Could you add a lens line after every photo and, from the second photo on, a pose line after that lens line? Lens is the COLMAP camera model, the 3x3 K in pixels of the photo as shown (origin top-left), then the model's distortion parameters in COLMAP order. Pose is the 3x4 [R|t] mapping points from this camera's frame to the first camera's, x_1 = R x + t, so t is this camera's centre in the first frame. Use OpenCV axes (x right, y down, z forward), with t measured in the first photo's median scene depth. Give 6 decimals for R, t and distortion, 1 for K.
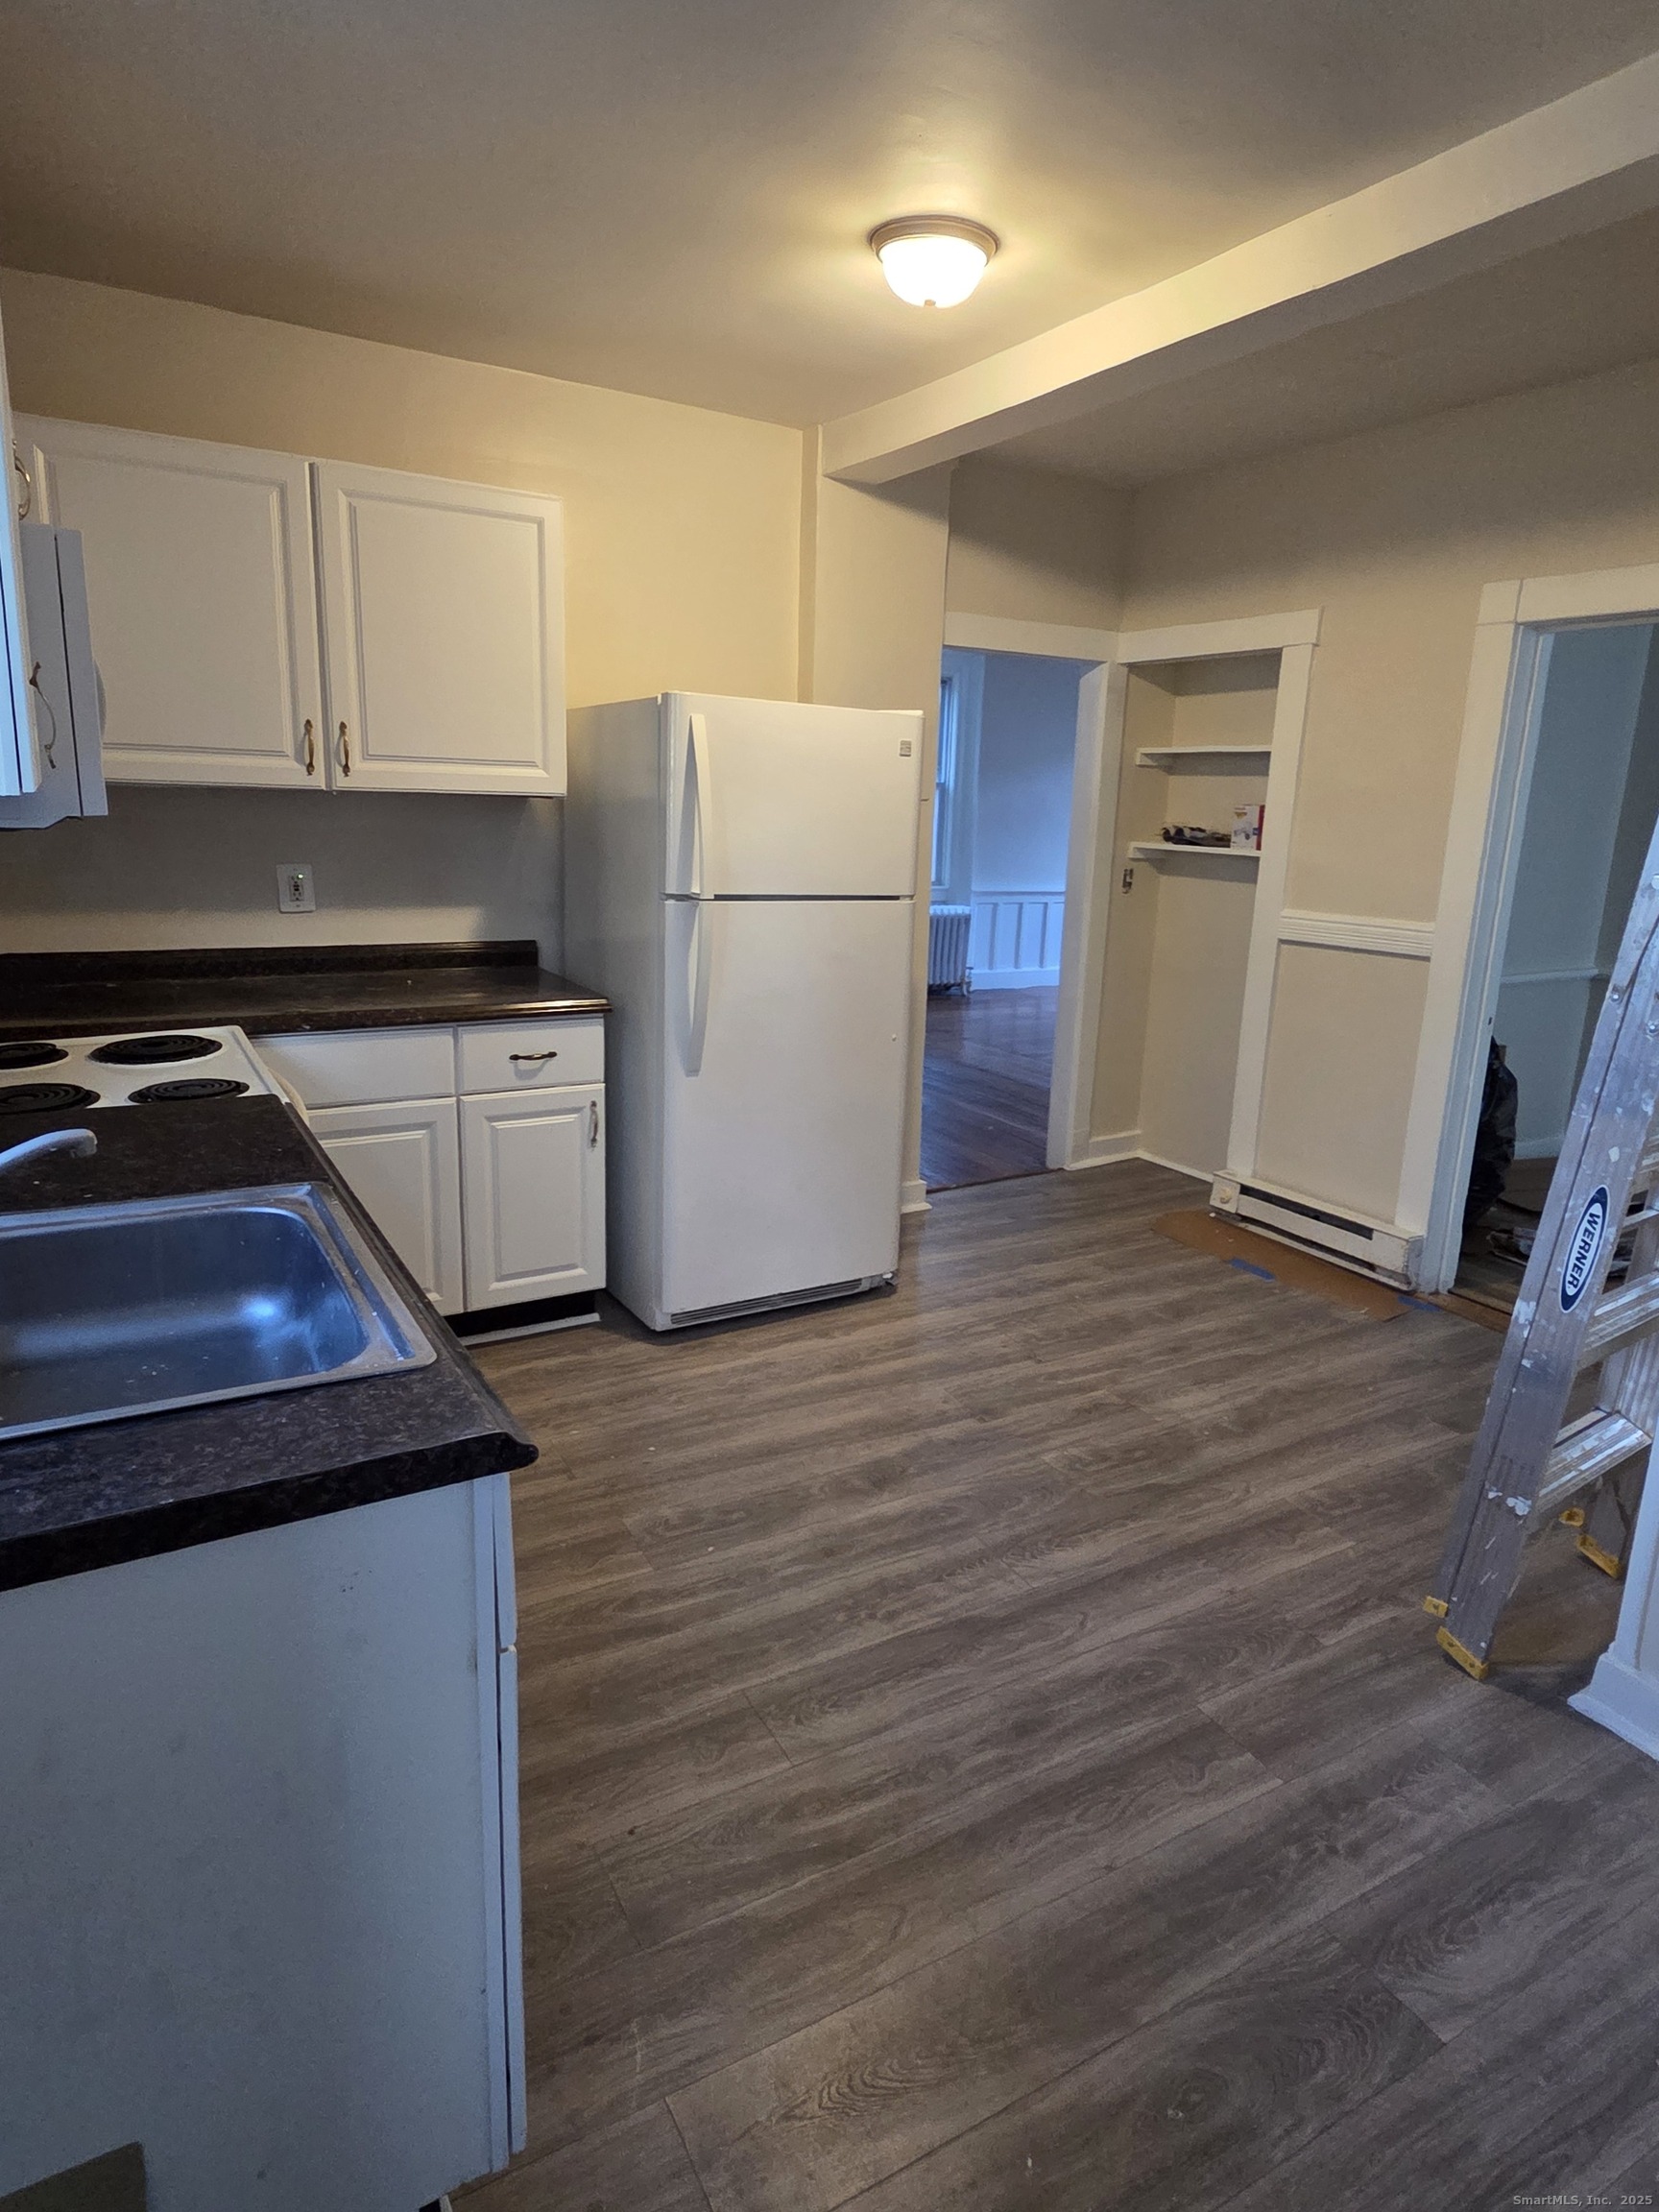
lens RADIAL K [[1274.5, 0, 834.8], [0, 1274.5, 1106.7], [0, 0, 1]] dist [0.005024, -0.002270]
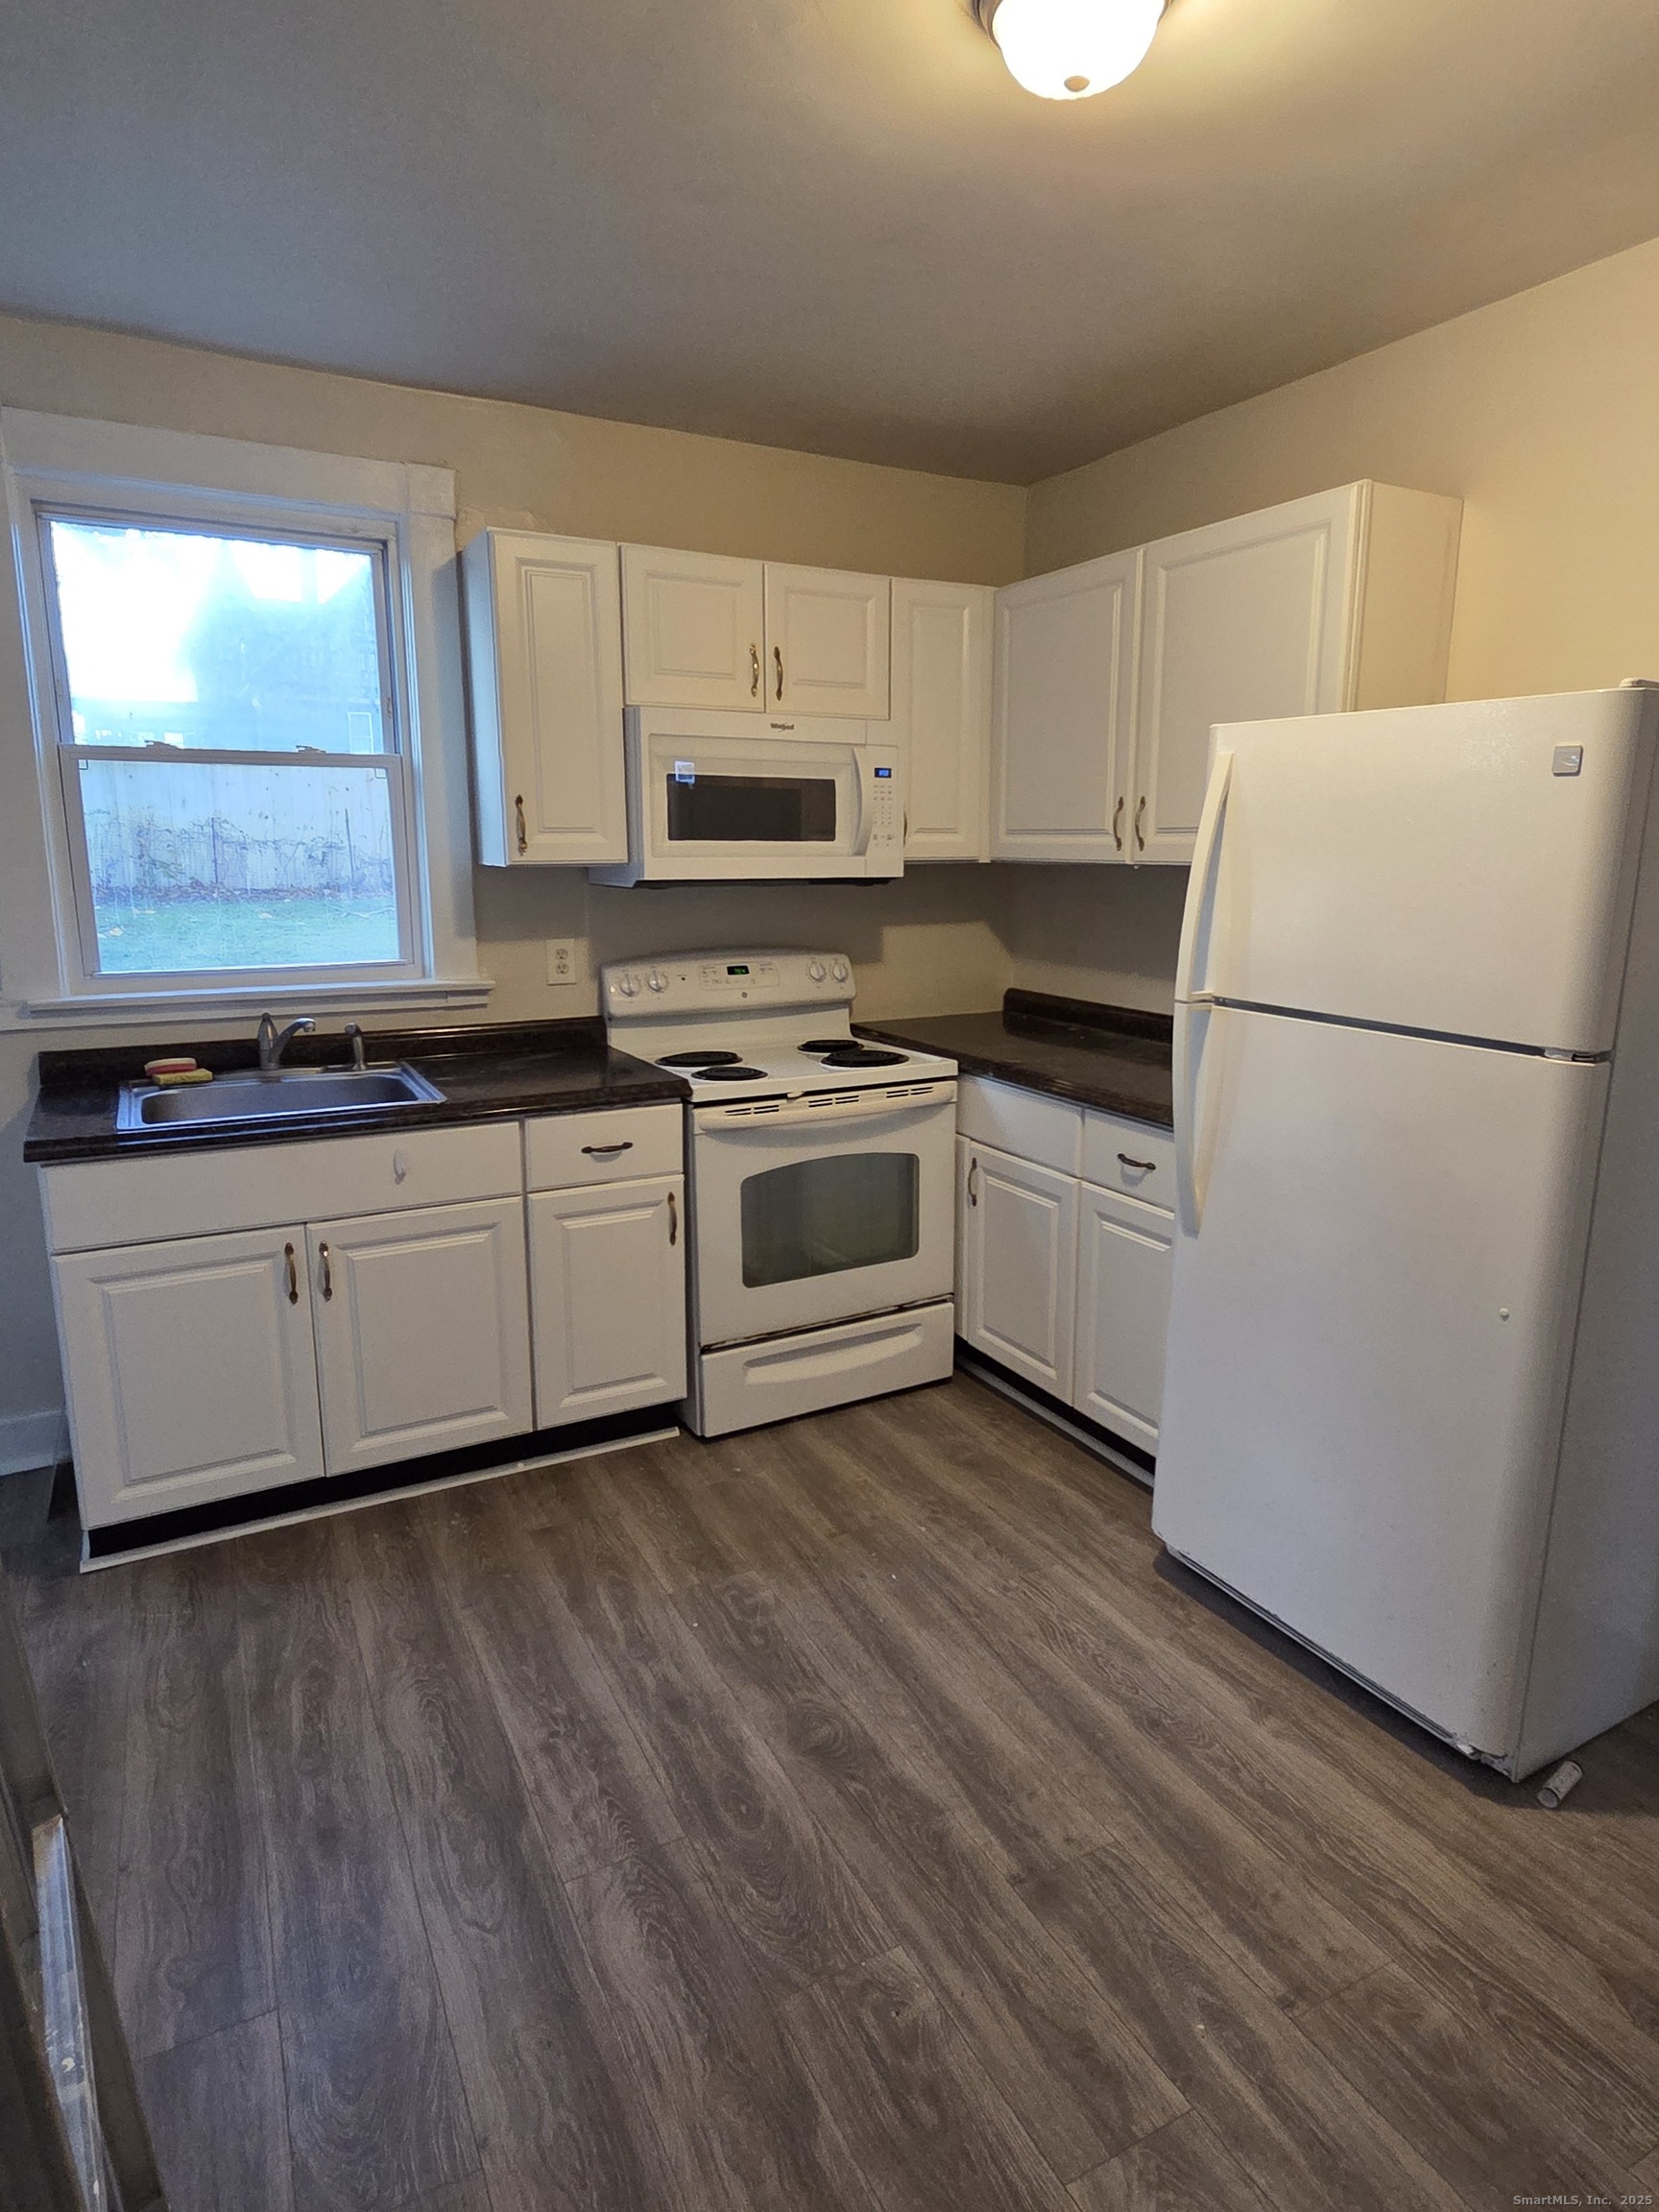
lens RADIAL K [[1274.5, 0, 843.3], [0, 1274.5, 1097.2], [0, 0, 1]] dist [0.005024, -0.002270]
pose [[-0.050232, 0.162659, -0.985403, 0.716972], [-0.233002, 0.957514, 0.169933, -0.210275], [0.971178, 0.238137, -0.010198, 0.921598]]
